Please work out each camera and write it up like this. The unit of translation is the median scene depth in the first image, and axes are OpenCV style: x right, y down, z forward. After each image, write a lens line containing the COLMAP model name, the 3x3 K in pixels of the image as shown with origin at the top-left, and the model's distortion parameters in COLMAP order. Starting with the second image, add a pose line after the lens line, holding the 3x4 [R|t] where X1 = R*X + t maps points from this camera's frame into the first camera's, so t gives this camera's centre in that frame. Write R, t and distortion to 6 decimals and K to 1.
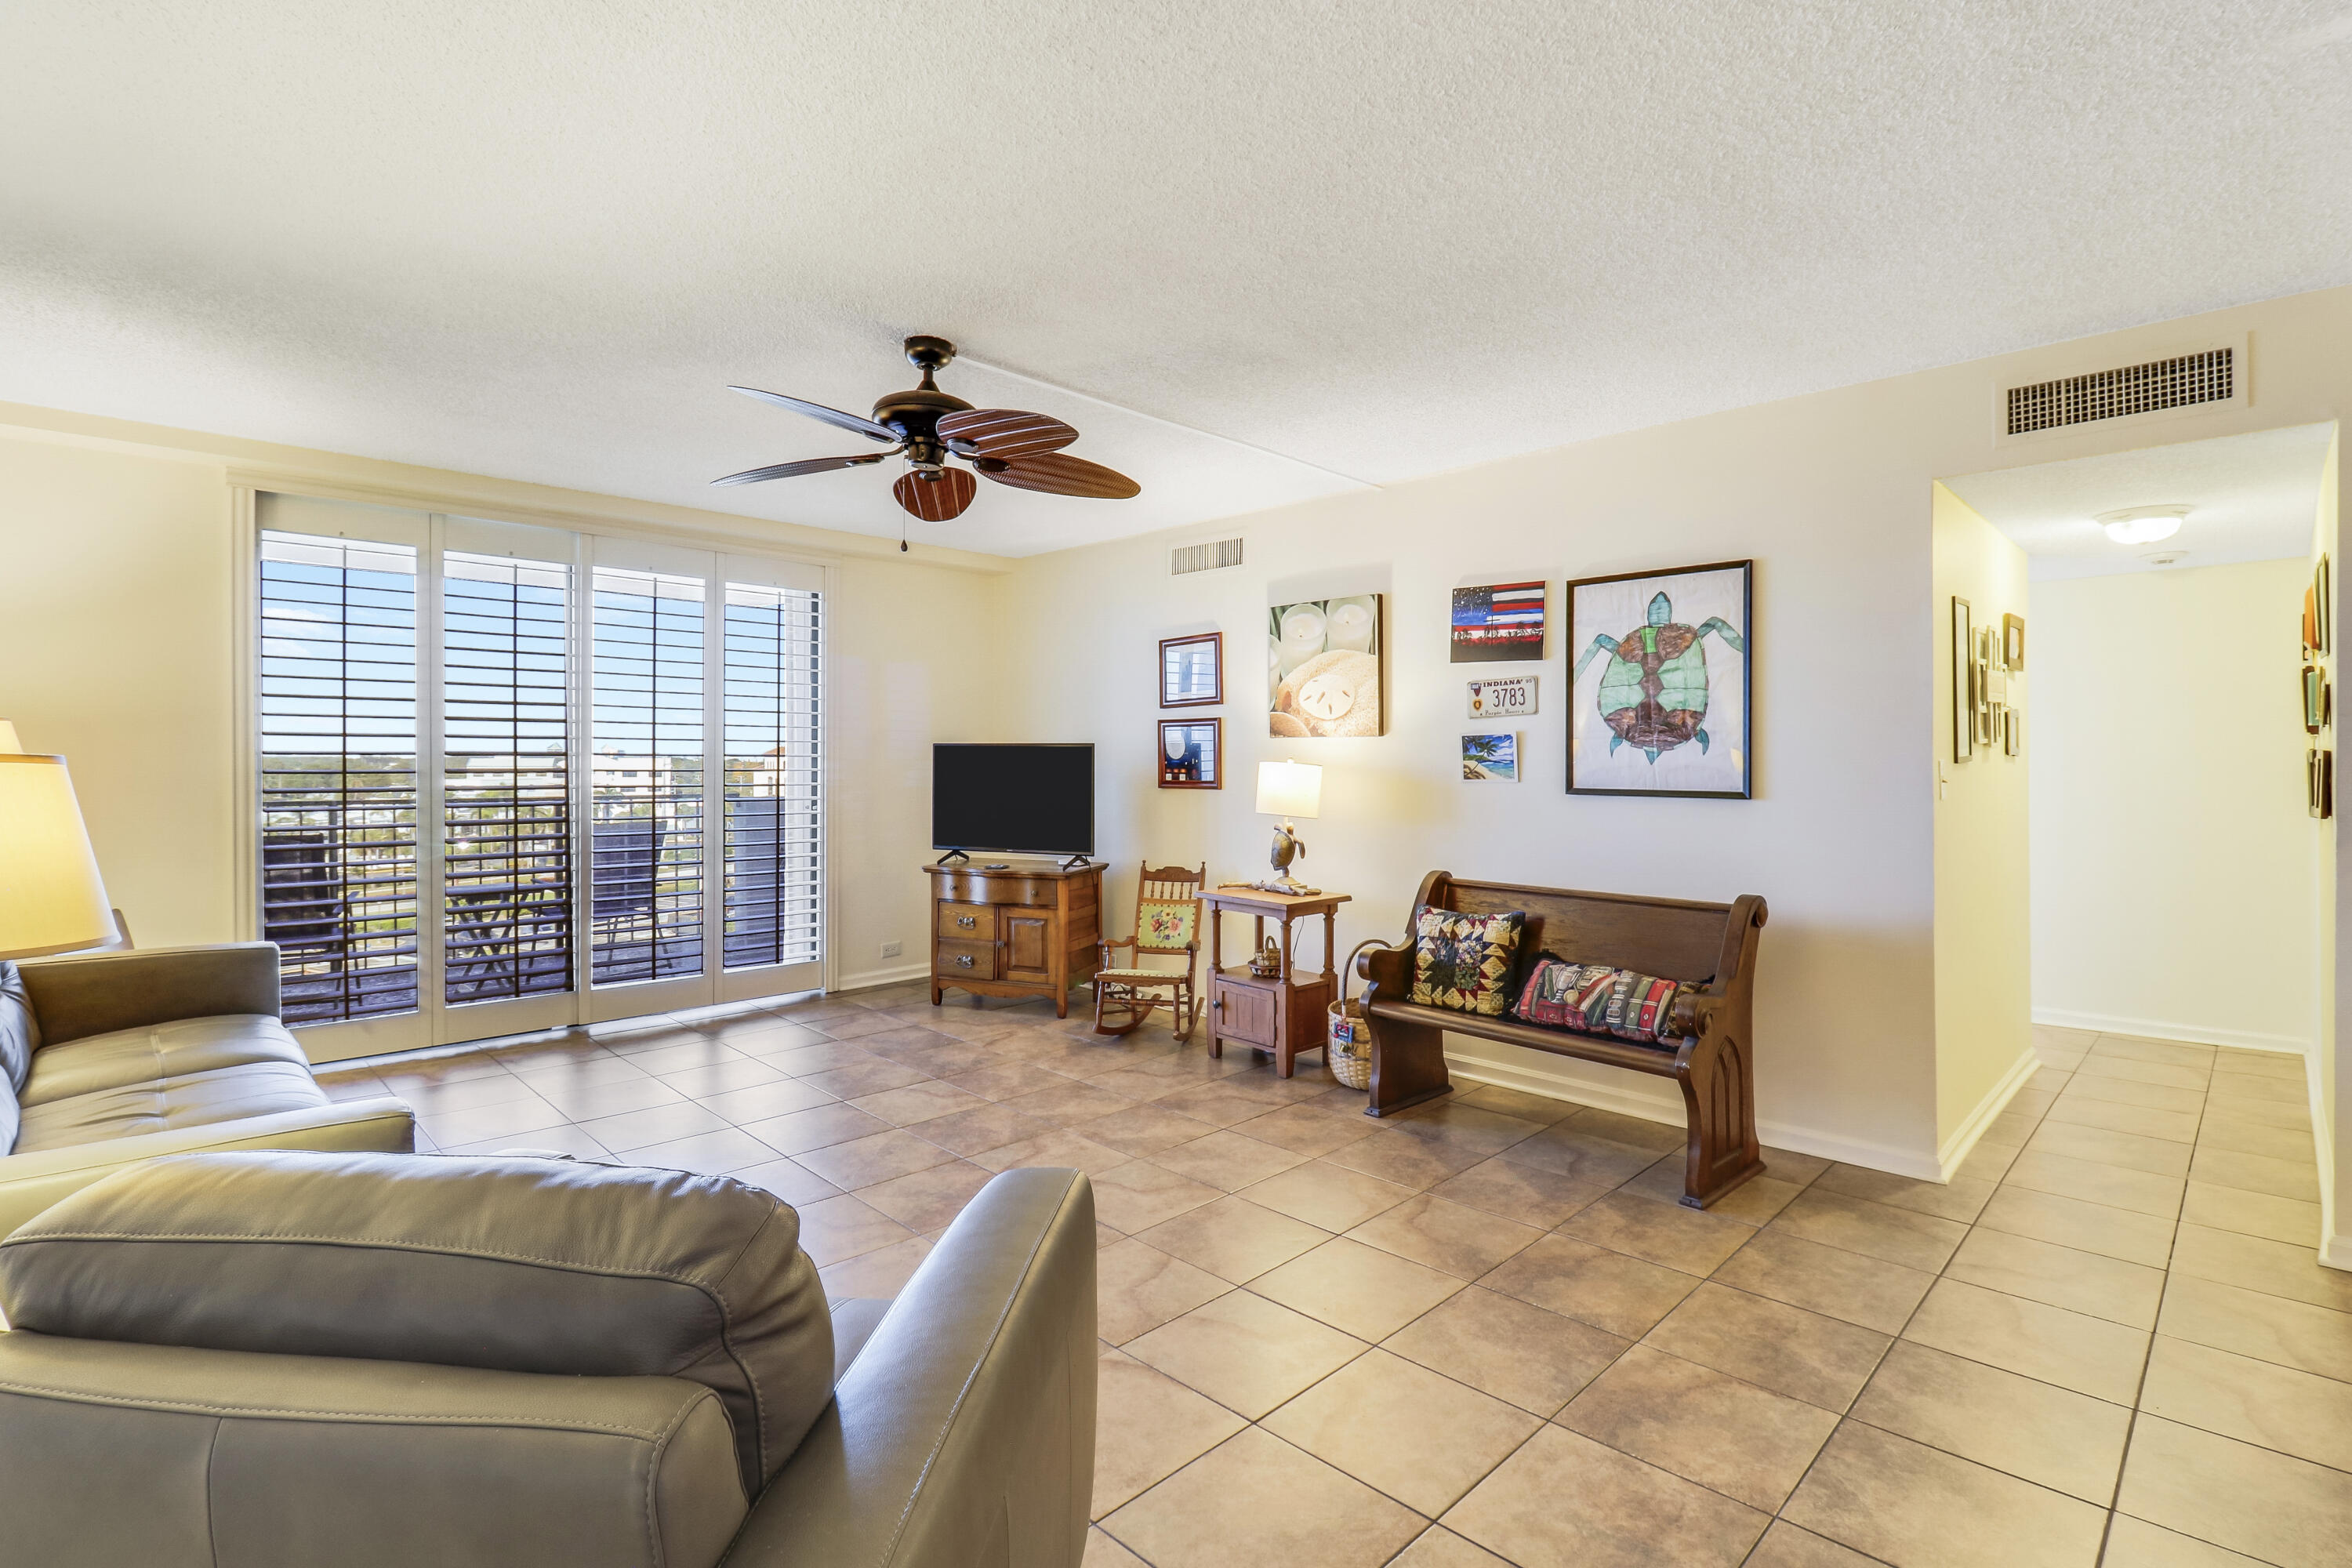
lens RADIAL K [[1112.6, 0, 1176.5], [0, 1112.6, 766.0], [0, 0, 1]] dist [0.001328, -0.013006]
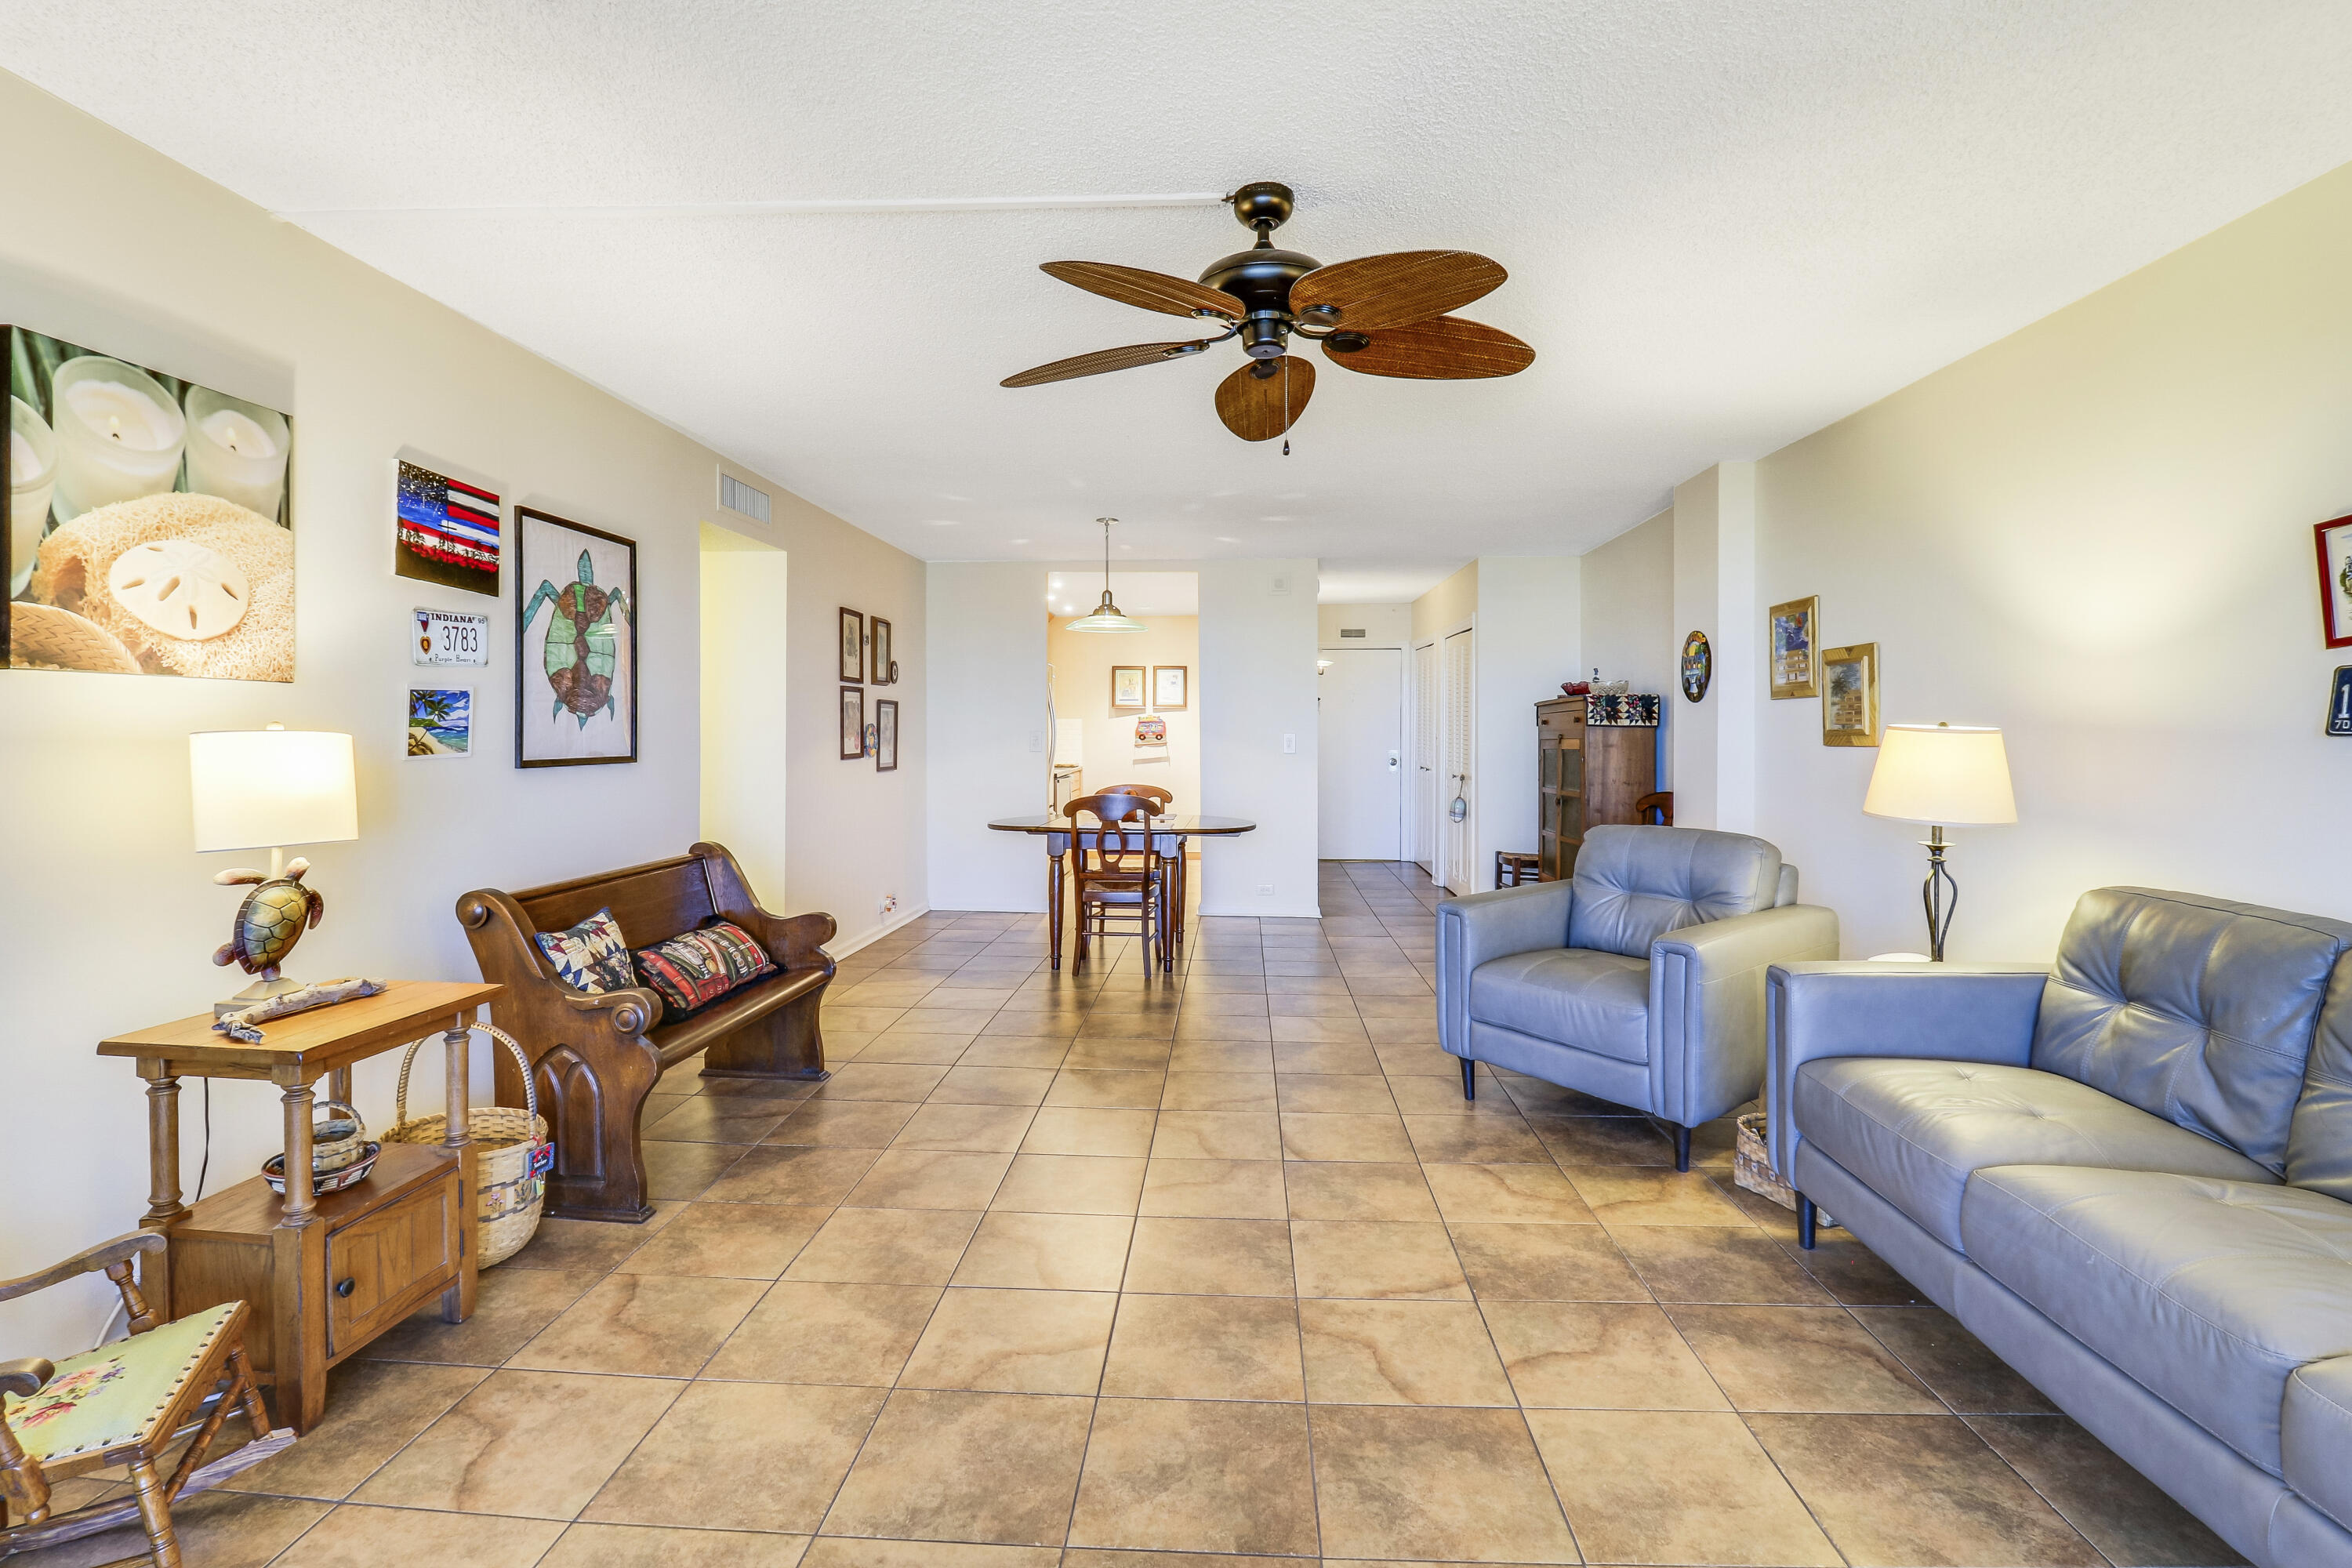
lens RADIAL K [[1112.6, 0, 1185.8], [0, 1112.6, 738.9], [0, 0, 1]] dist [0.001328, -0.013006]
pose [[-0.674671, -0.009604, 0.738056, -0.540464], [0.002624, 0.999878, 0.015410, -0.007125], [-0.738114, 0.012333, -0.674563, 1.116875]]
